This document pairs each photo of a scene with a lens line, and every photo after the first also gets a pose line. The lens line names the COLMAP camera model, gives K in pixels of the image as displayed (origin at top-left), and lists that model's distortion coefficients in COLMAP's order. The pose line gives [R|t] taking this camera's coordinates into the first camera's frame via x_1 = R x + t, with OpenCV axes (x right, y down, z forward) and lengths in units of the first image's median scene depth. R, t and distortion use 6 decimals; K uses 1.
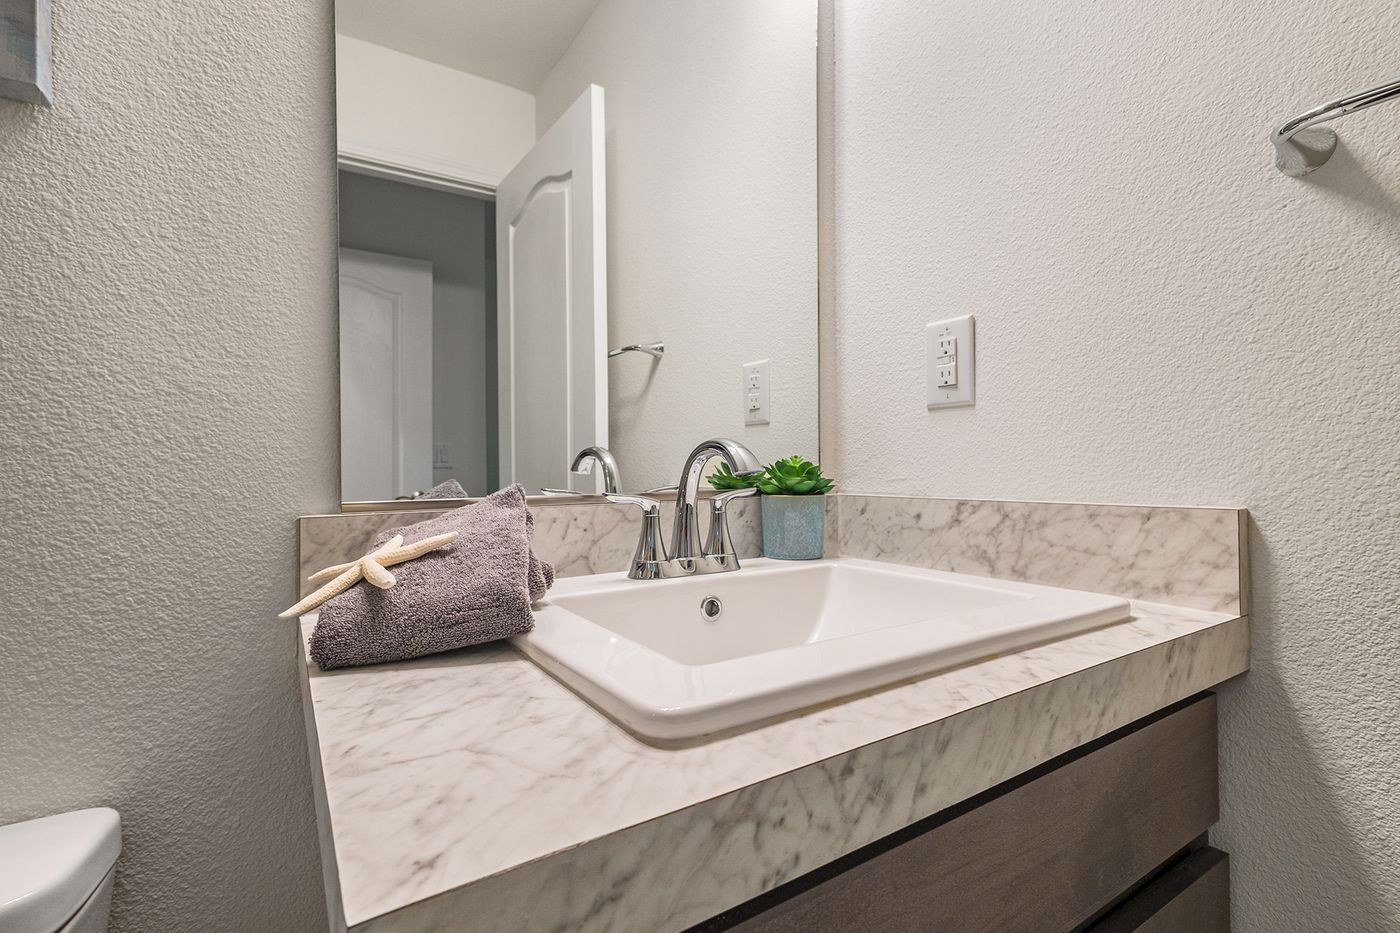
lens RADIAL K [[654.6, 0, 700.4], [0, 654.6, 465.7], [0, 0, 1]] dist [0.010408, -0.000607]
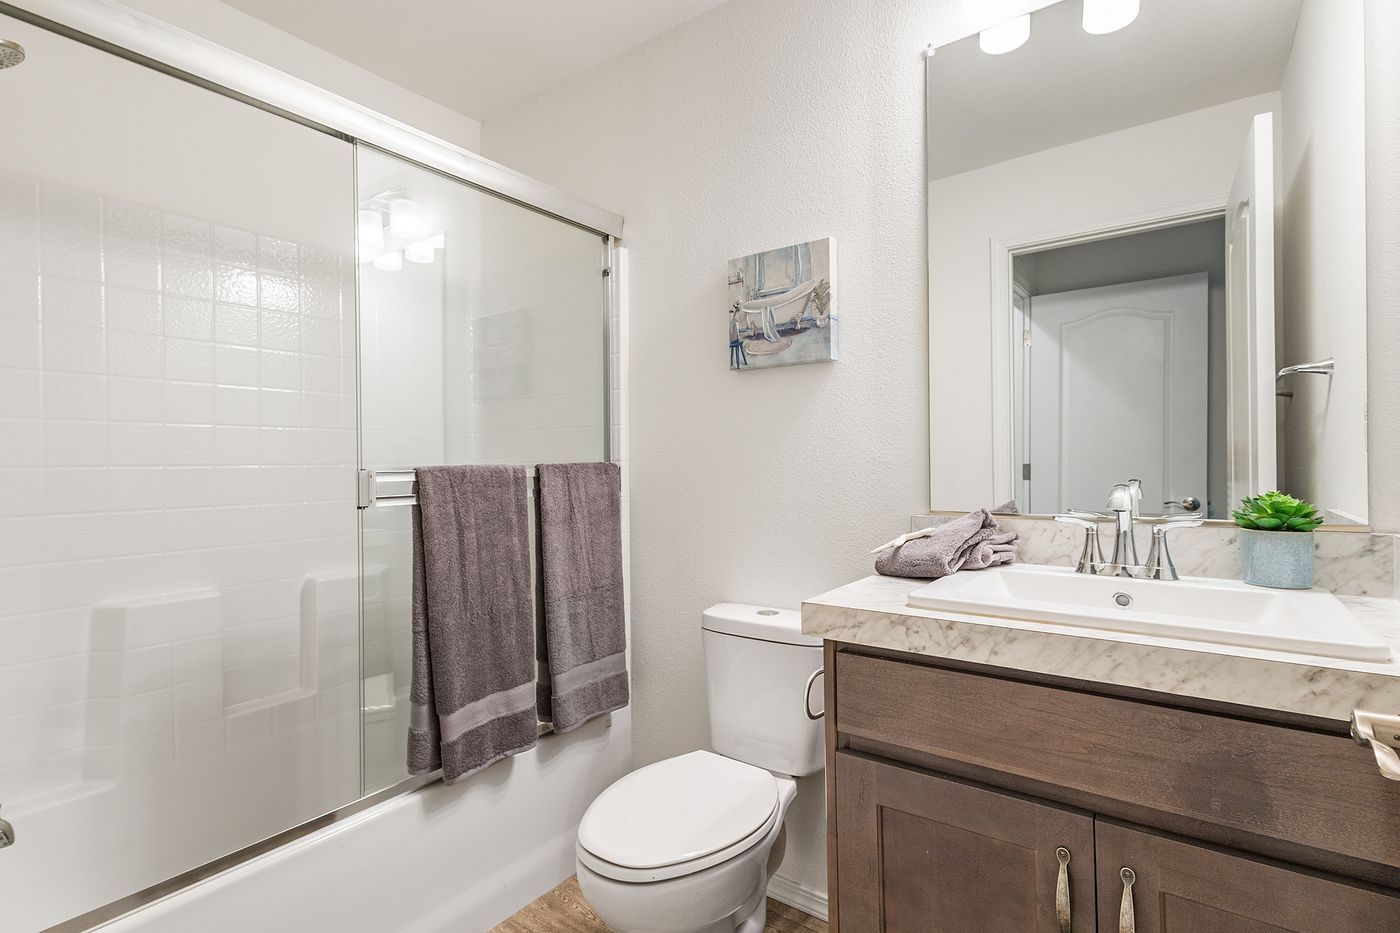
lens RADIAL K [[663.1, 0, 699.4], [0, 663.1, 465.2], [0, 0, 1]] dist [0.015158, -0.005381]
pose [[0.361210, 0.006633, -0.932461, 2.131047], [0.005163, 0.999945, 0.009113, -0.203806], [0.932470, -0.008106, 0.361156, -0.828820]]
